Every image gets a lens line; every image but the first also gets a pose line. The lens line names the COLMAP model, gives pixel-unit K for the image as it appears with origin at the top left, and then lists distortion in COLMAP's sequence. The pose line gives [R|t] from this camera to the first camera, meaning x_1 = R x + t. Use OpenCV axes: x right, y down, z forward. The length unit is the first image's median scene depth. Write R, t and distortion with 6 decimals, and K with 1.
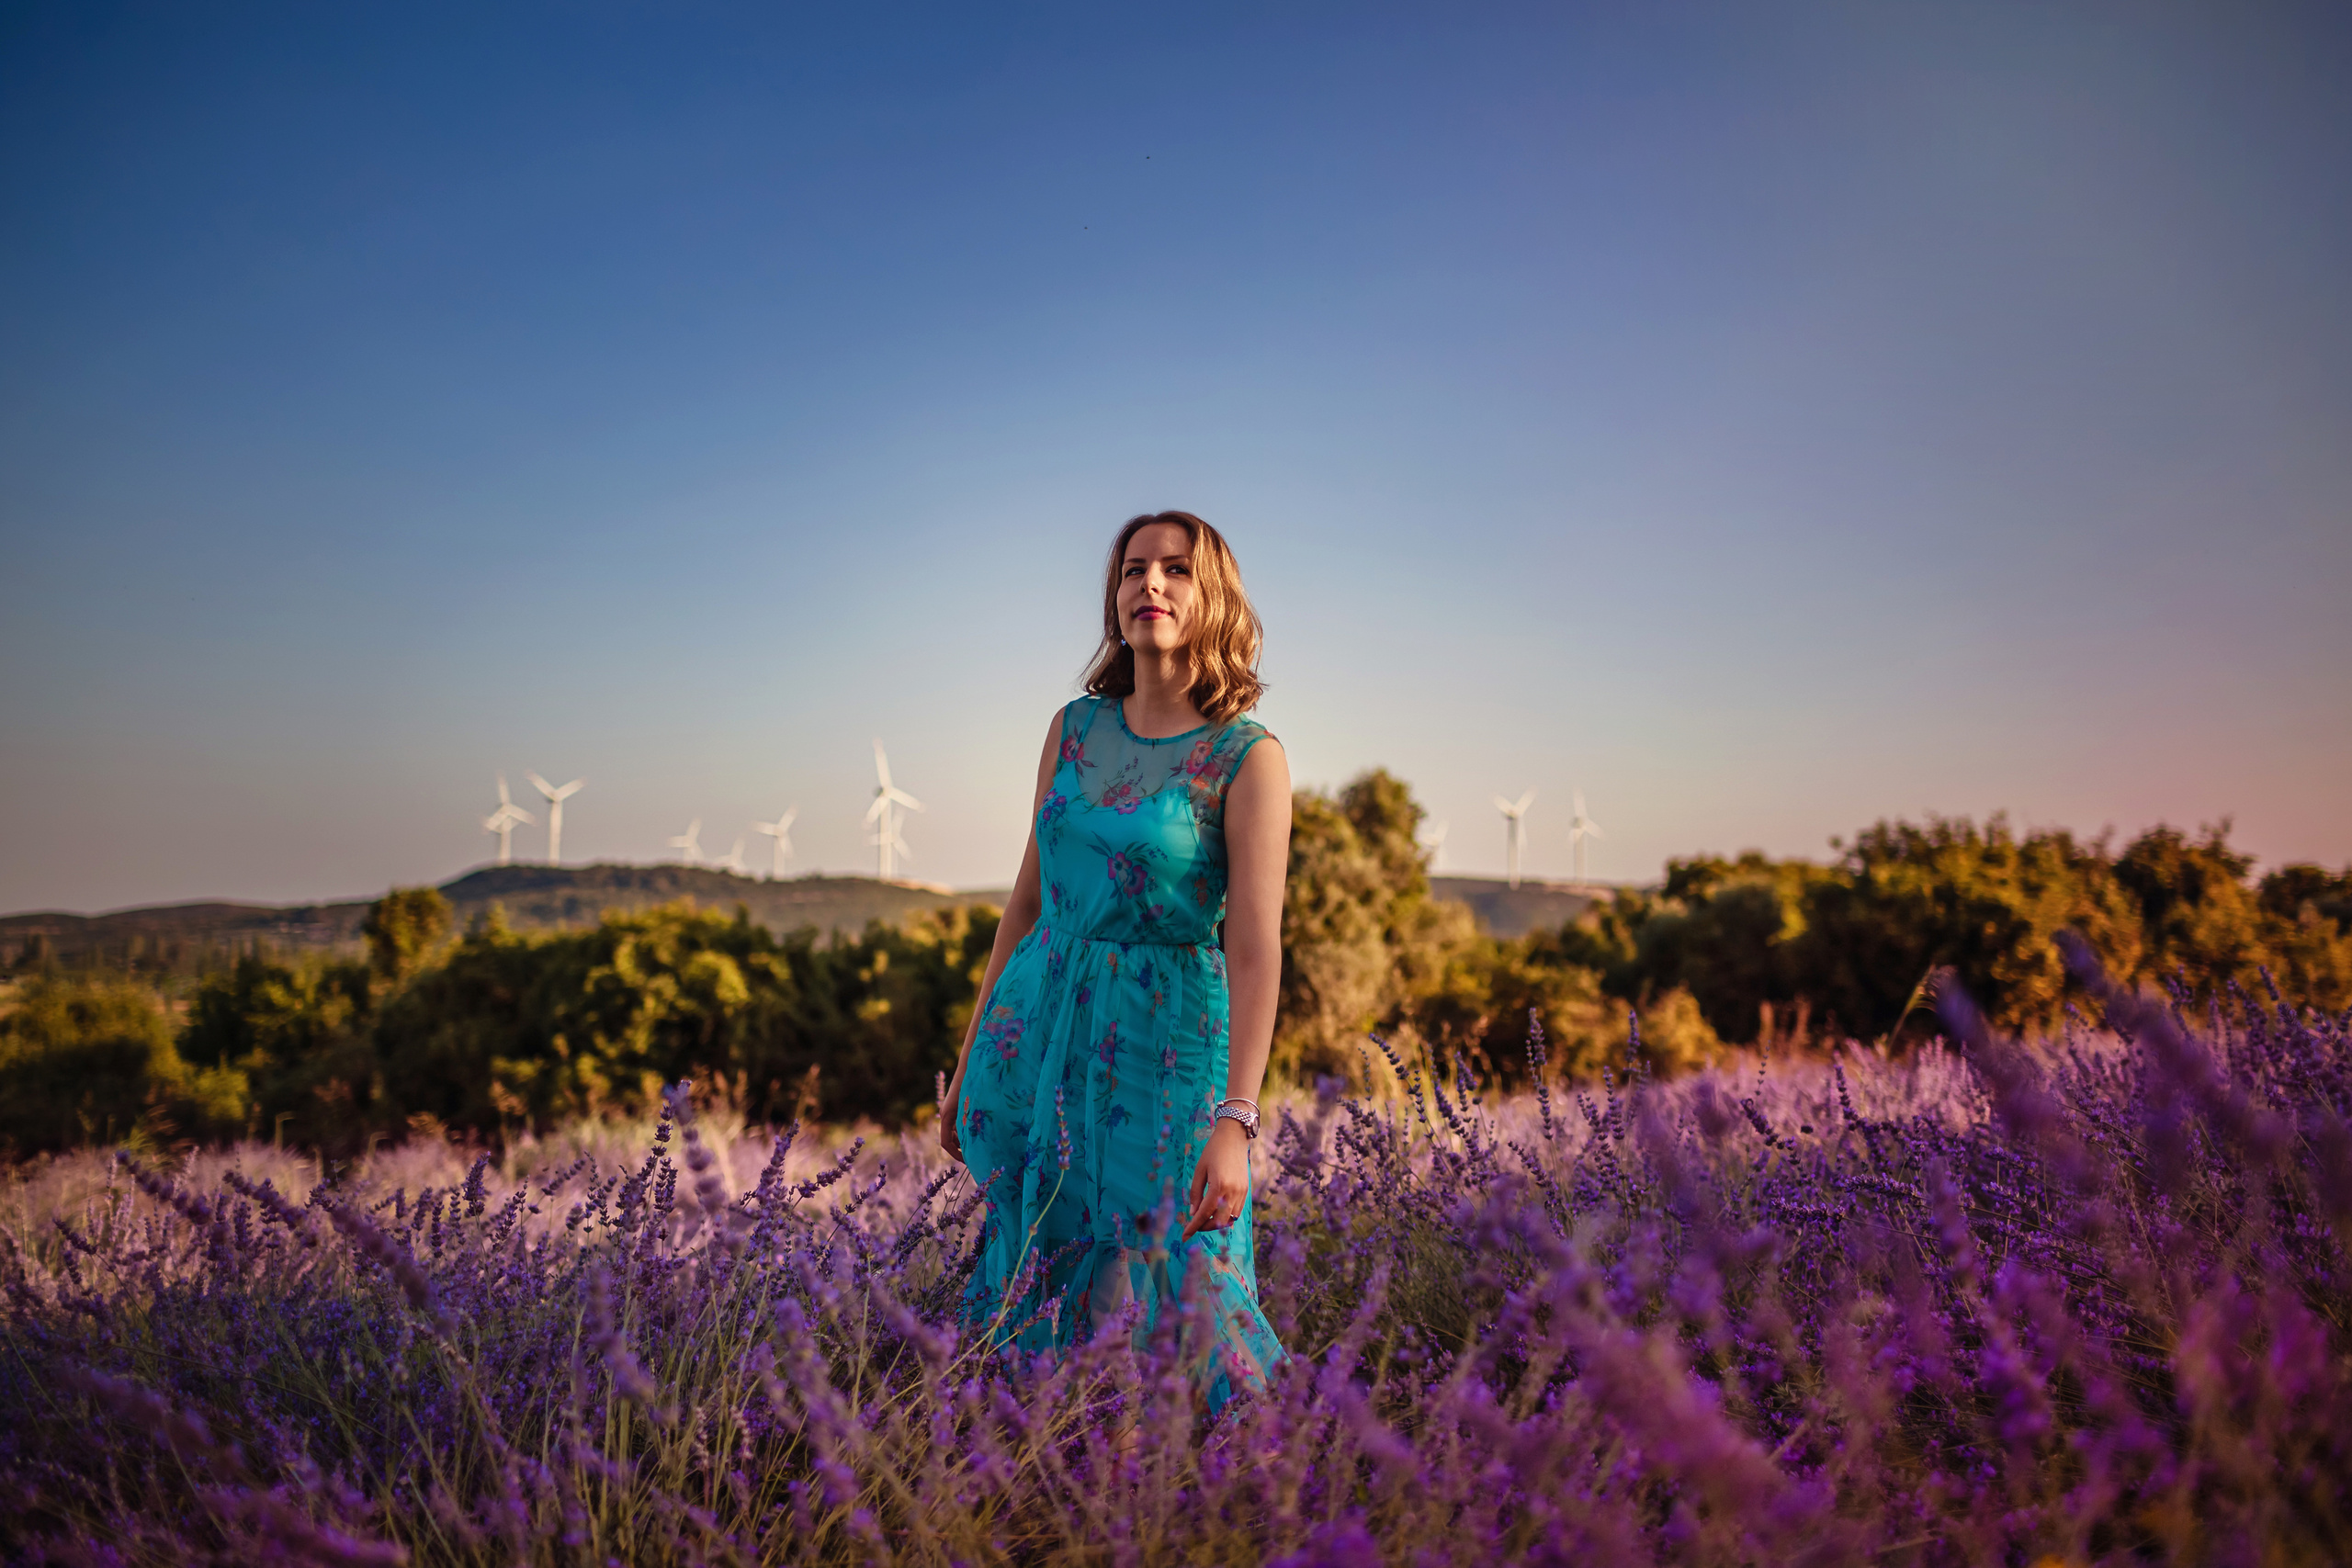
lens RADIAL K [[2270.3, 0, 1176.0], [0, 2270.3, 784.0], [0, 0, 1]] dist [-0.105745, 0.126689]
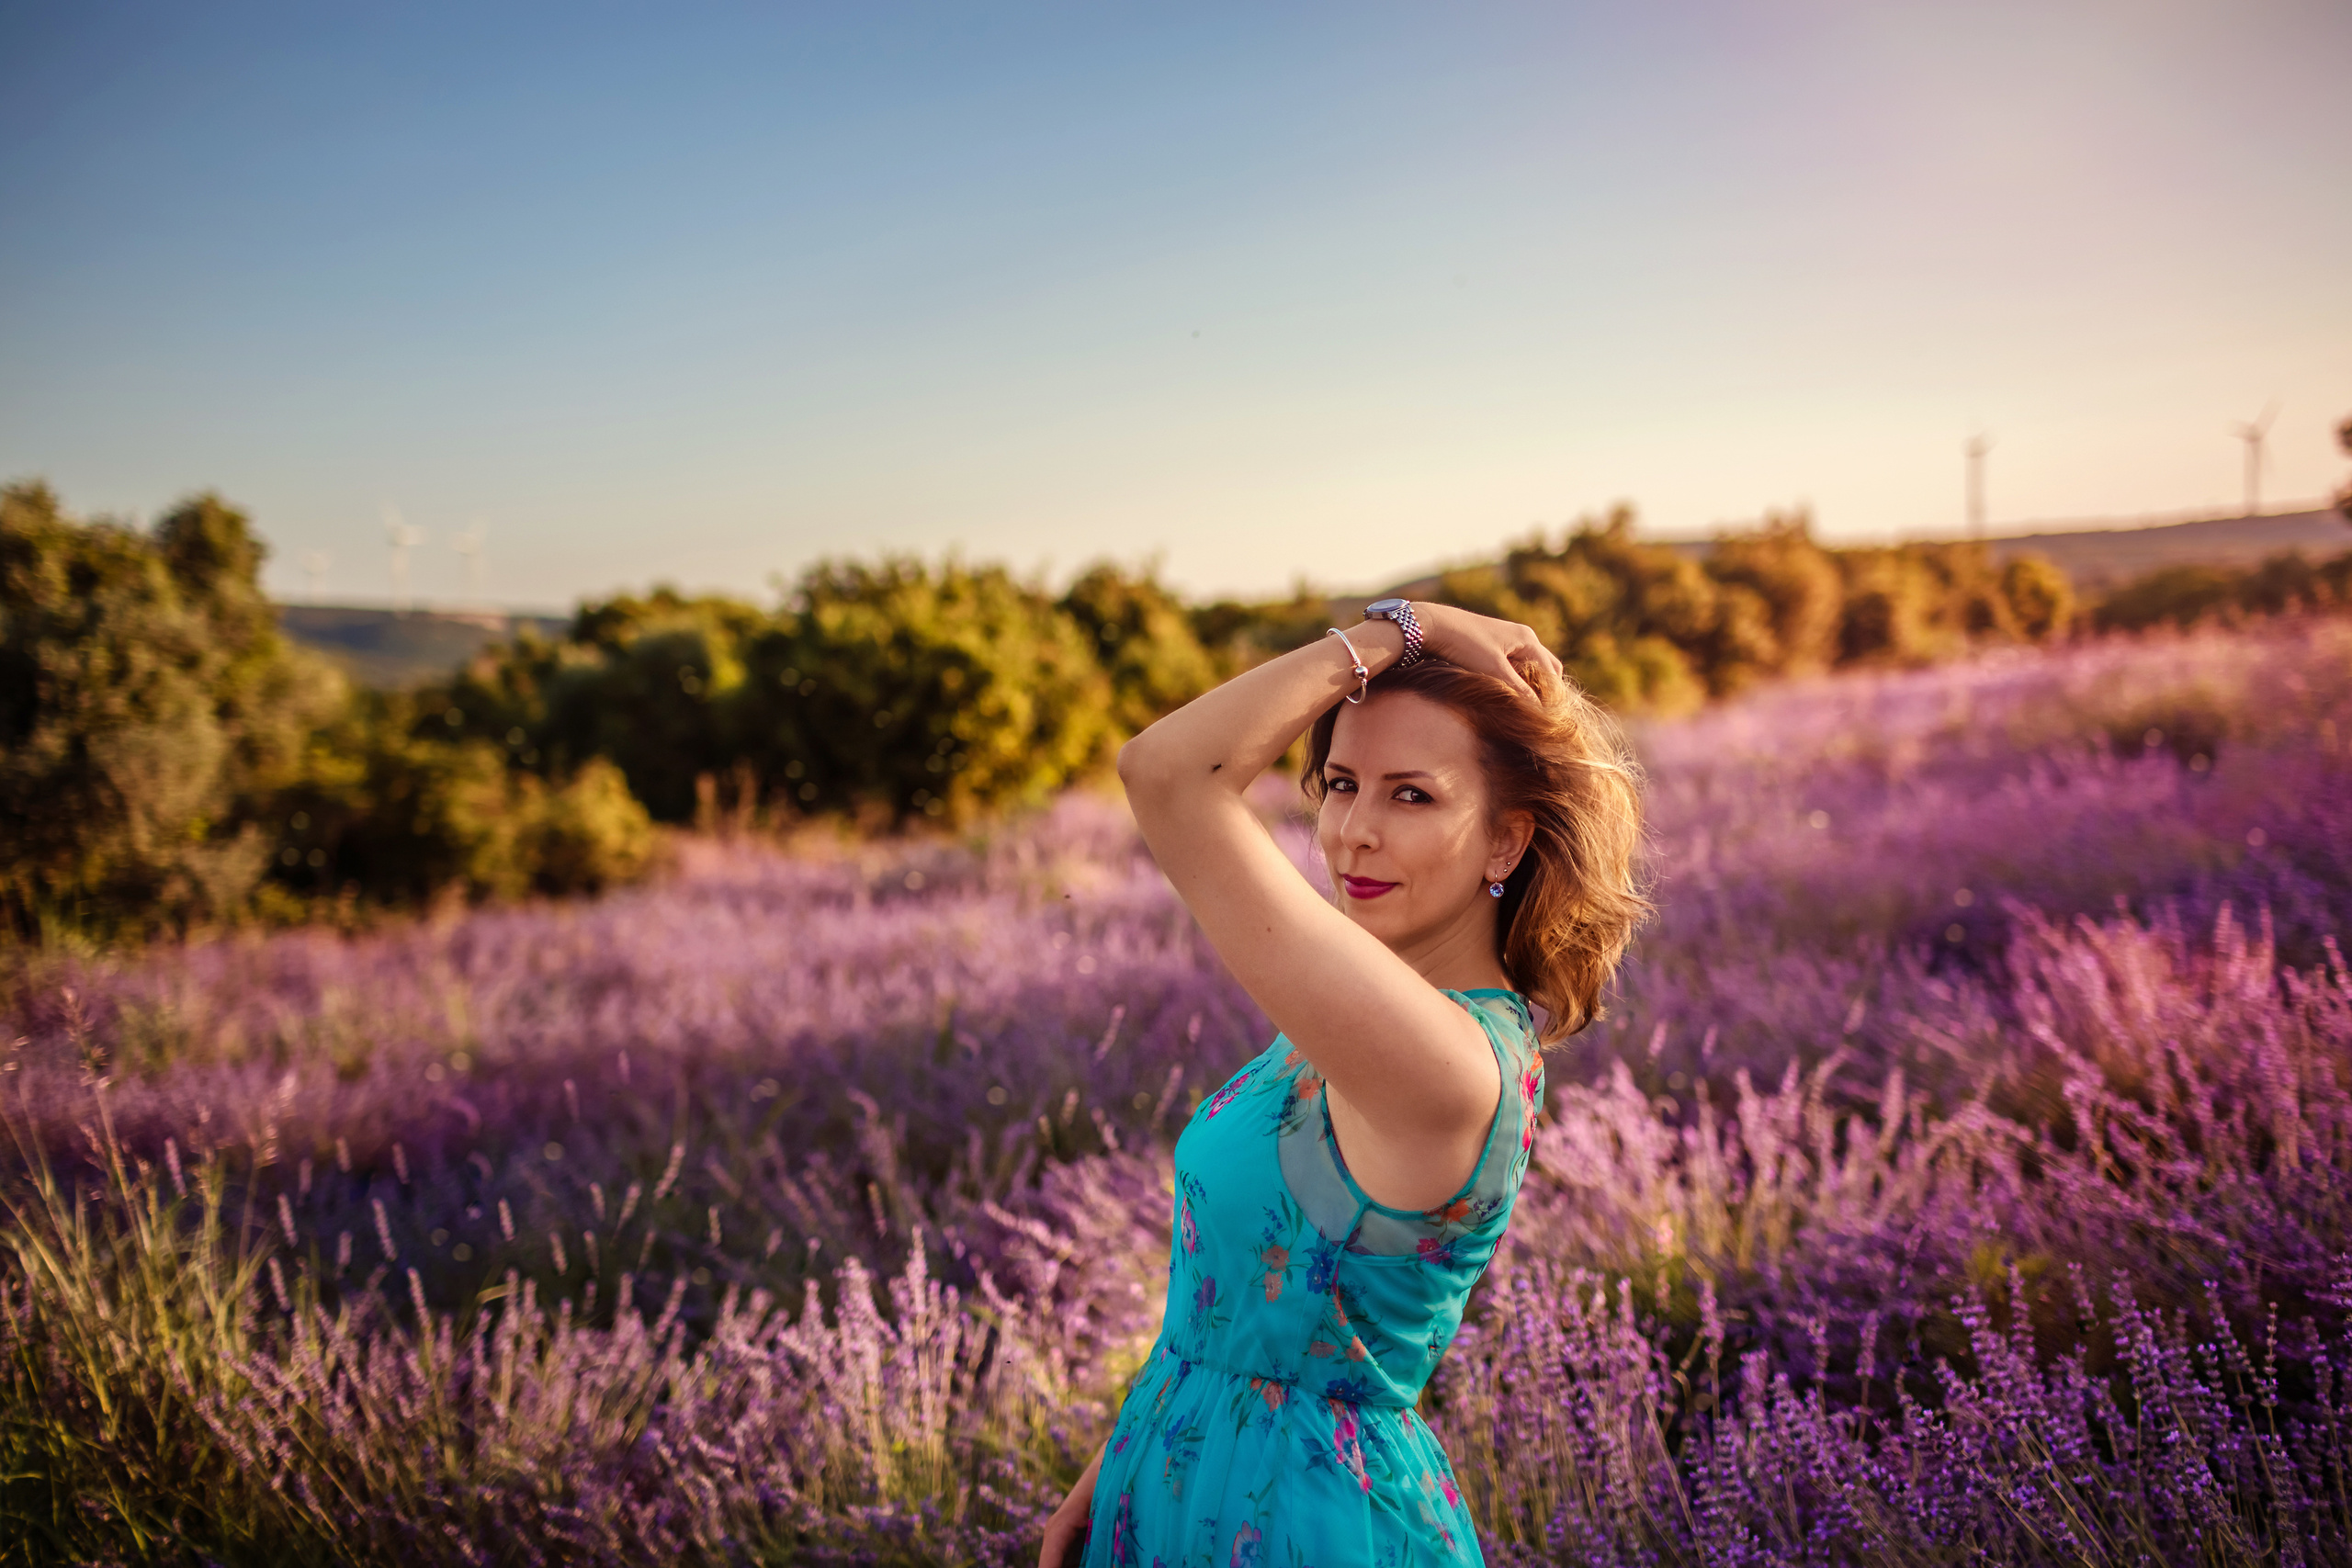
lens RADIAL K [[2270.3, 0, 1176.0], [0, 2270.3, 784.0], [0, 0, 1]] dist [-0.105745, 0.126689]
pose [[0.887403, -0.048261, 0.458462, 0.030417], [-0.007565, 0.992846, 0.119158, -0.001552], [-0.460933, -0.109209, 0.880690, 0.172598]]
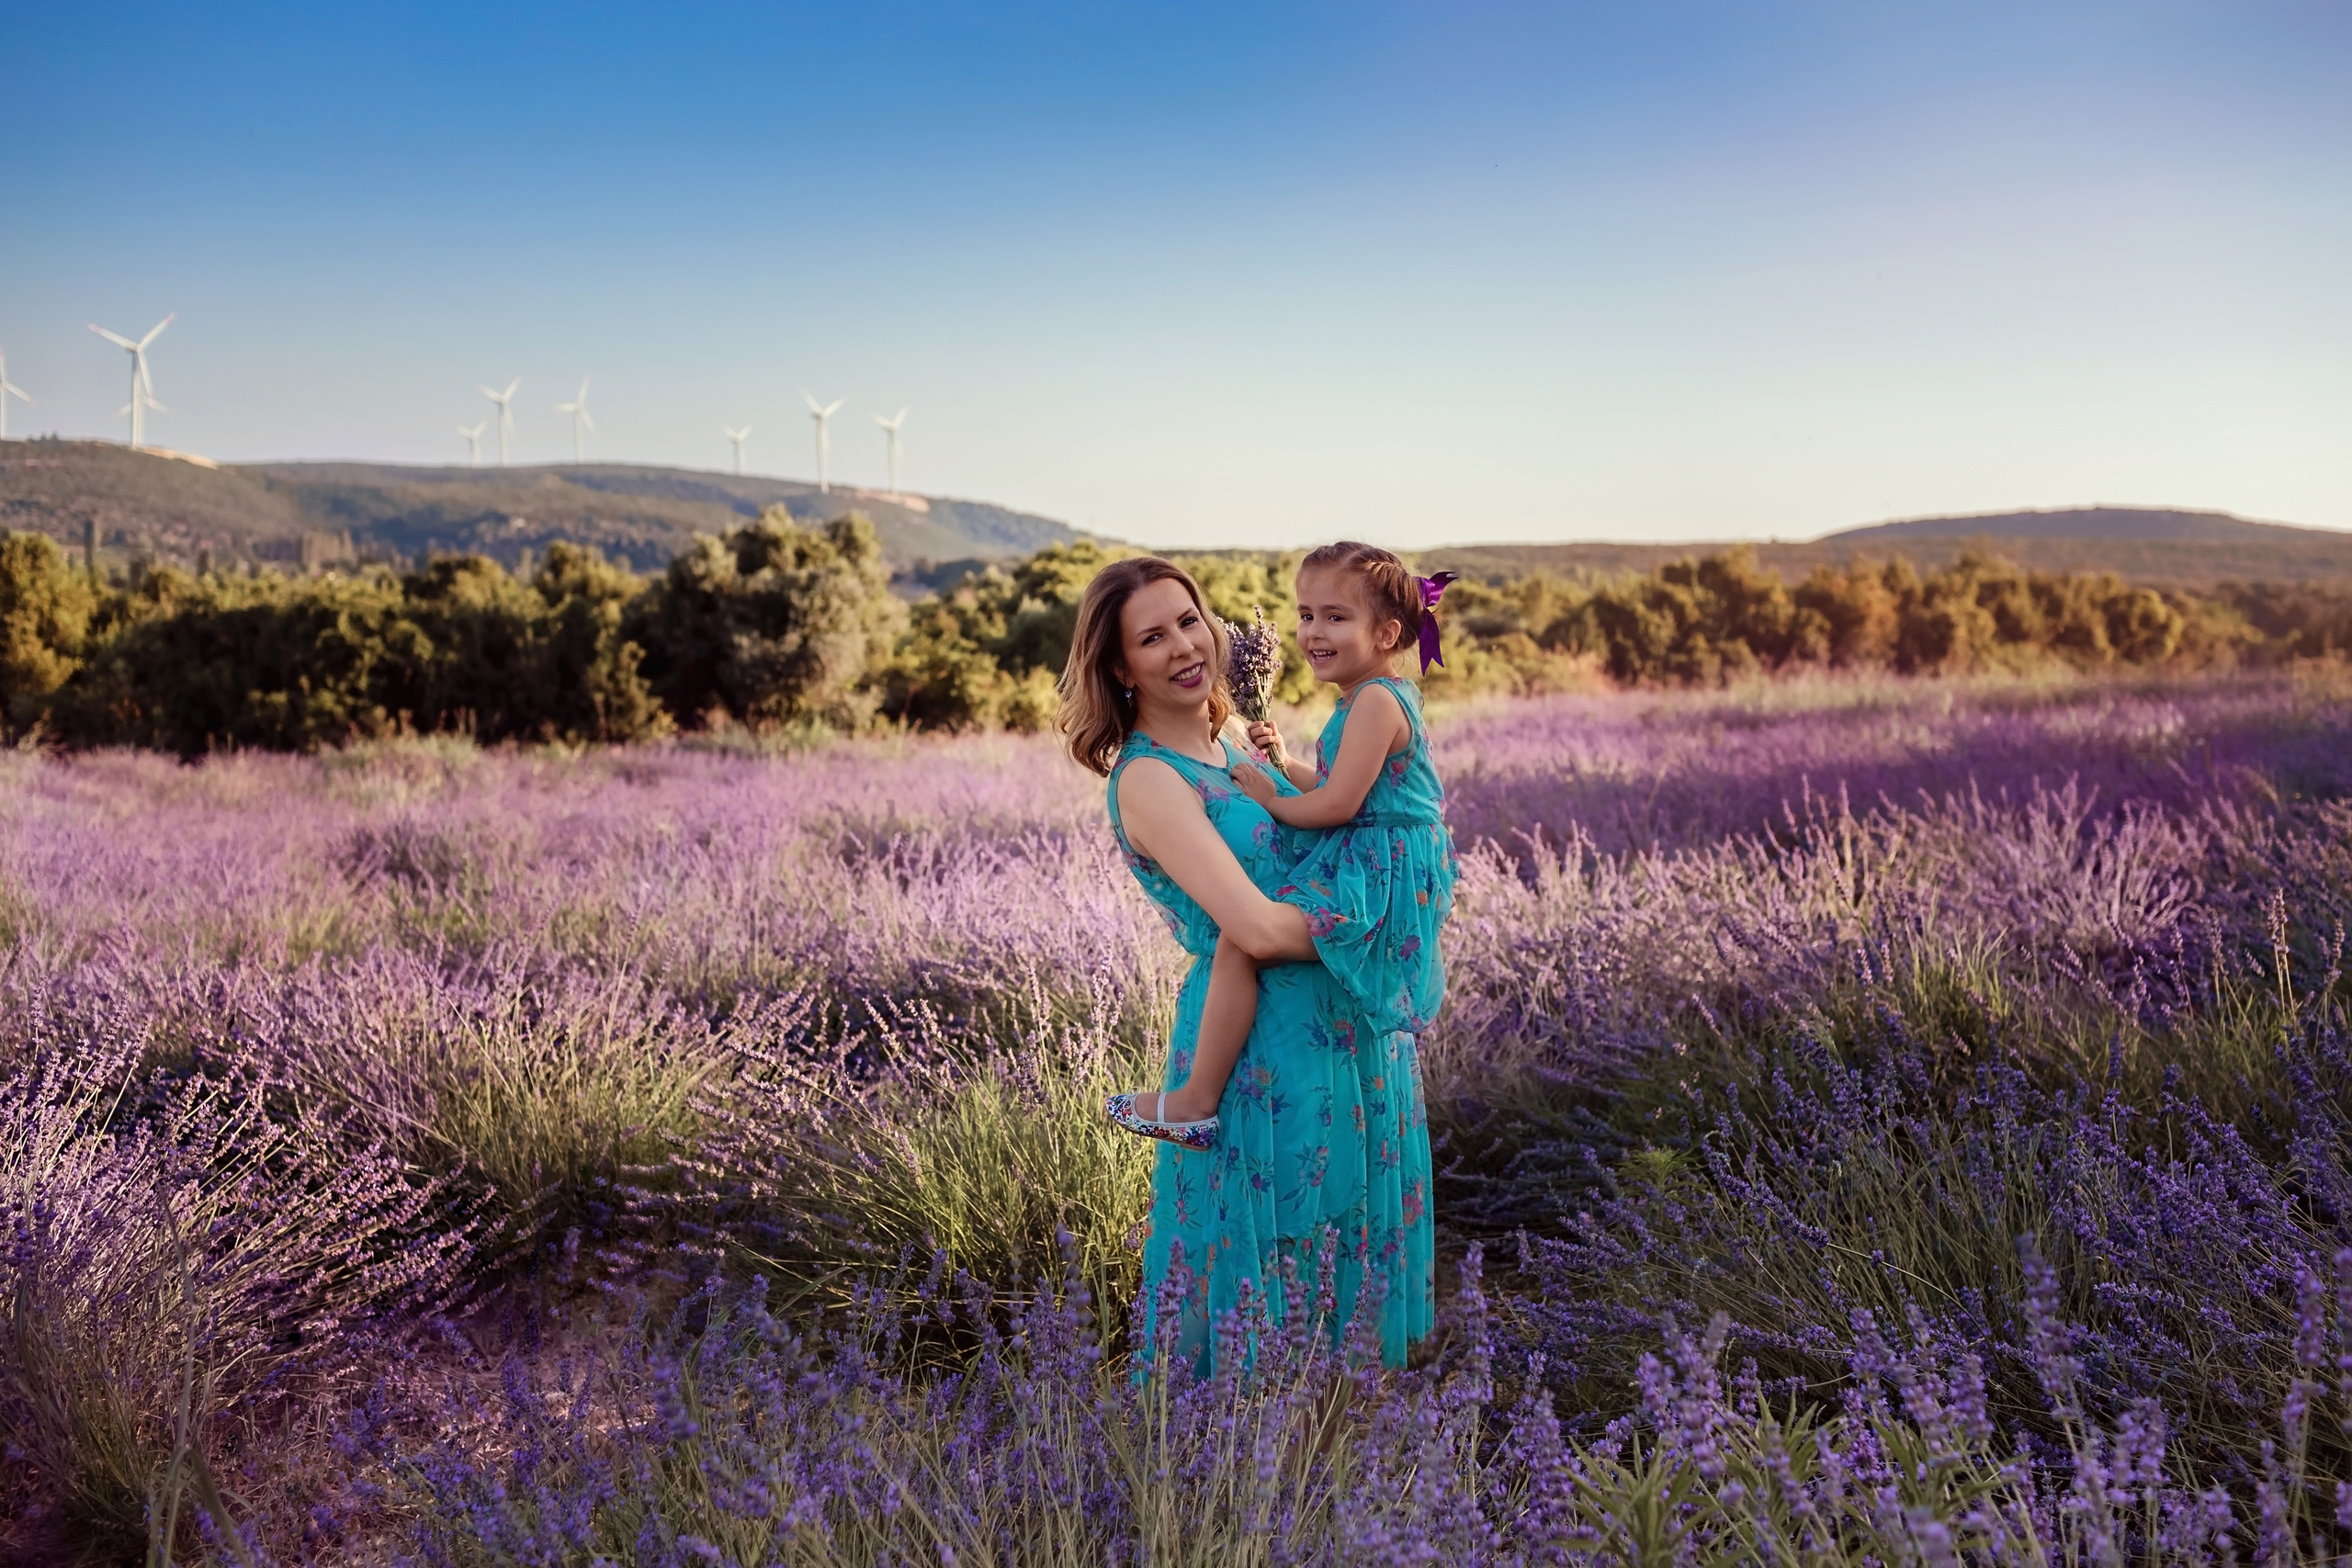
lens RADIAL K [[2312.9, 0, 1176.0], [0, 2312.9, 784.0], [0, 0, 1]] dist [-0.108660, 0.109329]
pose [[0.954011, 0.021144, 0.299024, -0.166884], [-0.072009, 0.984466, 0.160129, -0.093222], [-0.290993, -0.174297, 0.940714, -0.547930]]
